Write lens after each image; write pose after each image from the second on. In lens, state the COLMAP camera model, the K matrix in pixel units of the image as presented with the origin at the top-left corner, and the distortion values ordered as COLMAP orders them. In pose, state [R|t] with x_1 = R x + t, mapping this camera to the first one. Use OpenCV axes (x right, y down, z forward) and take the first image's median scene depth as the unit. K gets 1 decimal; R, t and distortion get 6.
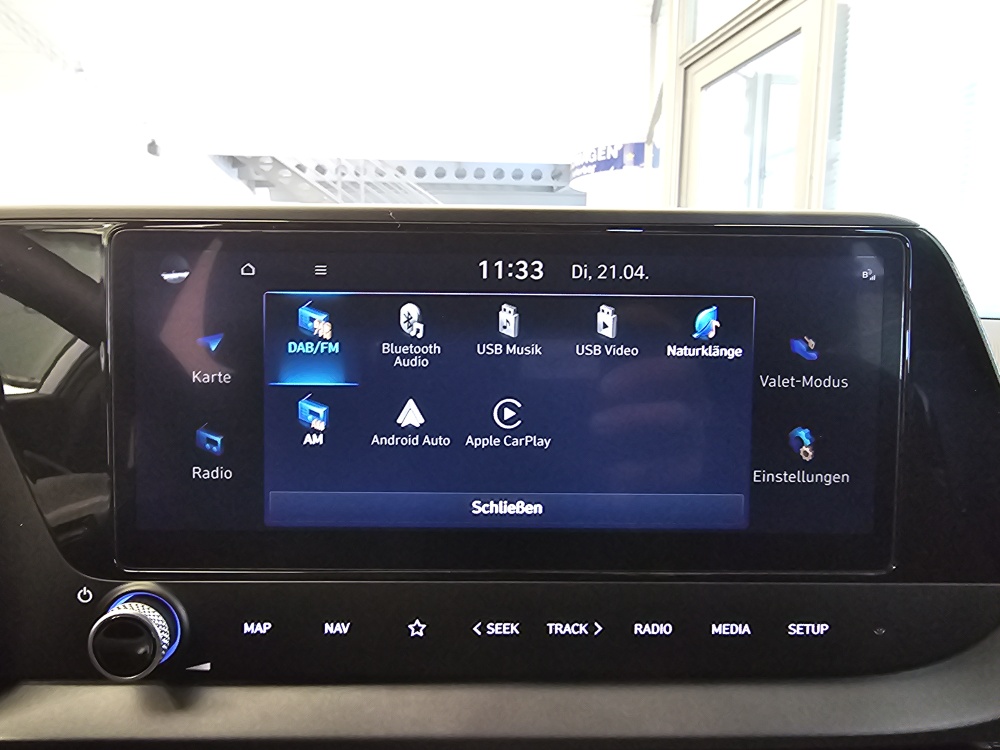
lens RADIAL K [[696.4, 0, 453.3], [0, 696.4, 380.5], [0, 0, 1]] dist [0.012428, -0.015723]
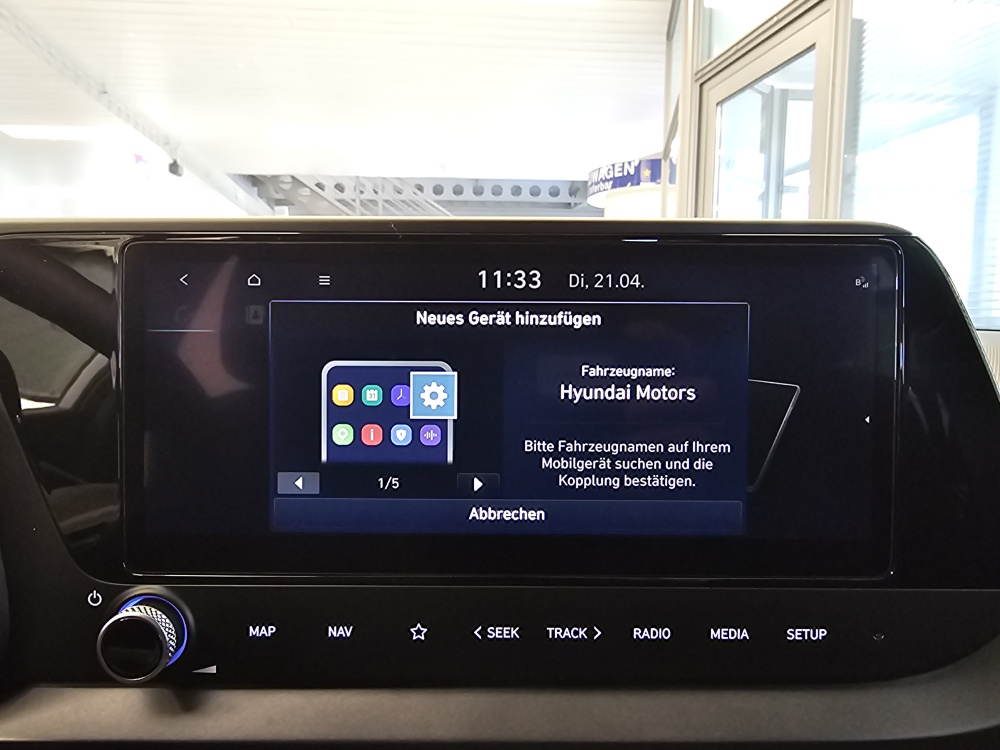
lens RADIAL K [[696.4, 0, 459.8], [0, 696.4, 383.0], [0, 0, 1]] dist [0.012428, -0.015723]
pose [[0.999856, -0.002636, -0.016773, 0.025992], [0.002309, 0.999807, -0.019501, 0.012703], [0.016821, 0.019459, 0.999669, -0.021285]]
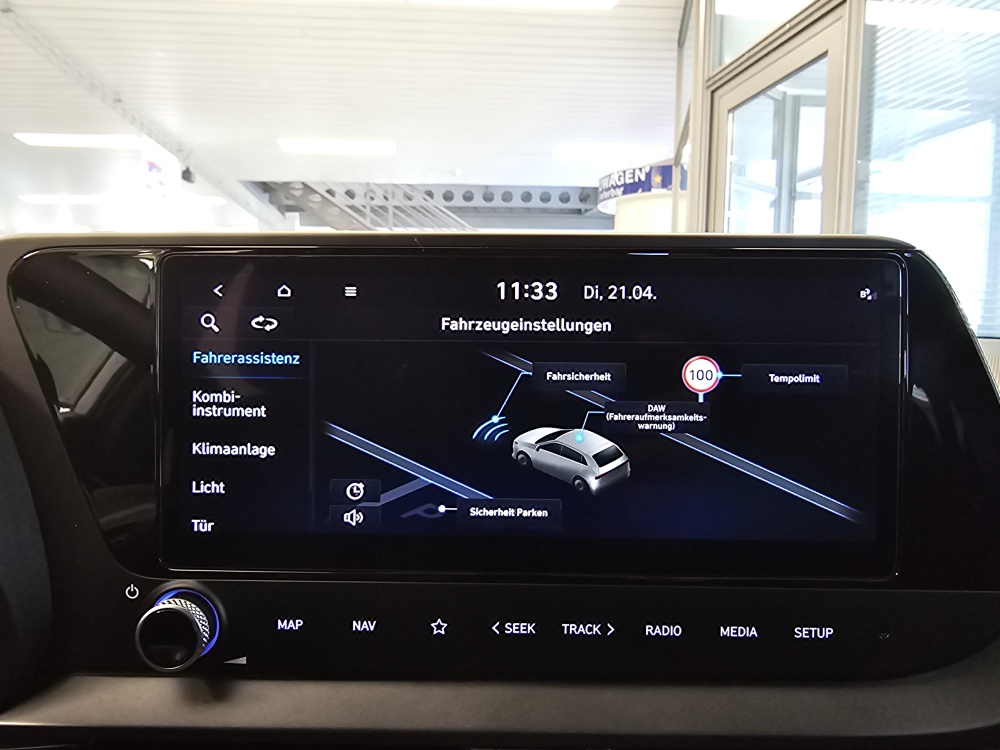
lens RADIAL K [[696.4, 0, 456.1], [0, 696.4, 384.4], [0, 0, 1]] dist [0.012428, -0.015723]
pose [[0.999374, 0.001247, -0.035368, 0.011144], [-0.002172, 0.999657, -0.026104, 0.013785], [0.035323, 0.026164, 0.999033, -0.069846]]
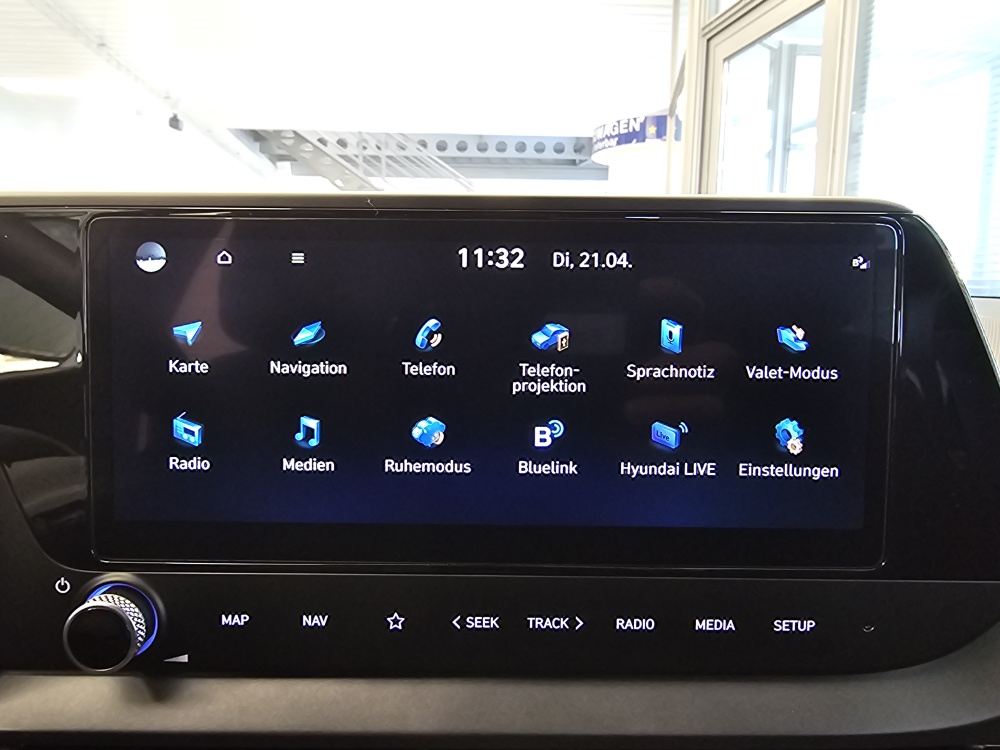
lens RADIAL K [[696.4, 0, 462.5], [0, 696.4, 364.4], [0, 0, 1]] dist [0.012428, -0.015723]
pose [[0.999849, 0.001682, -0.017313, 0.059254], [-0.001446, 0.999907, 0.013587, -0.022392], [0.017334, -0.013560, 0.999758, 0.018685]]
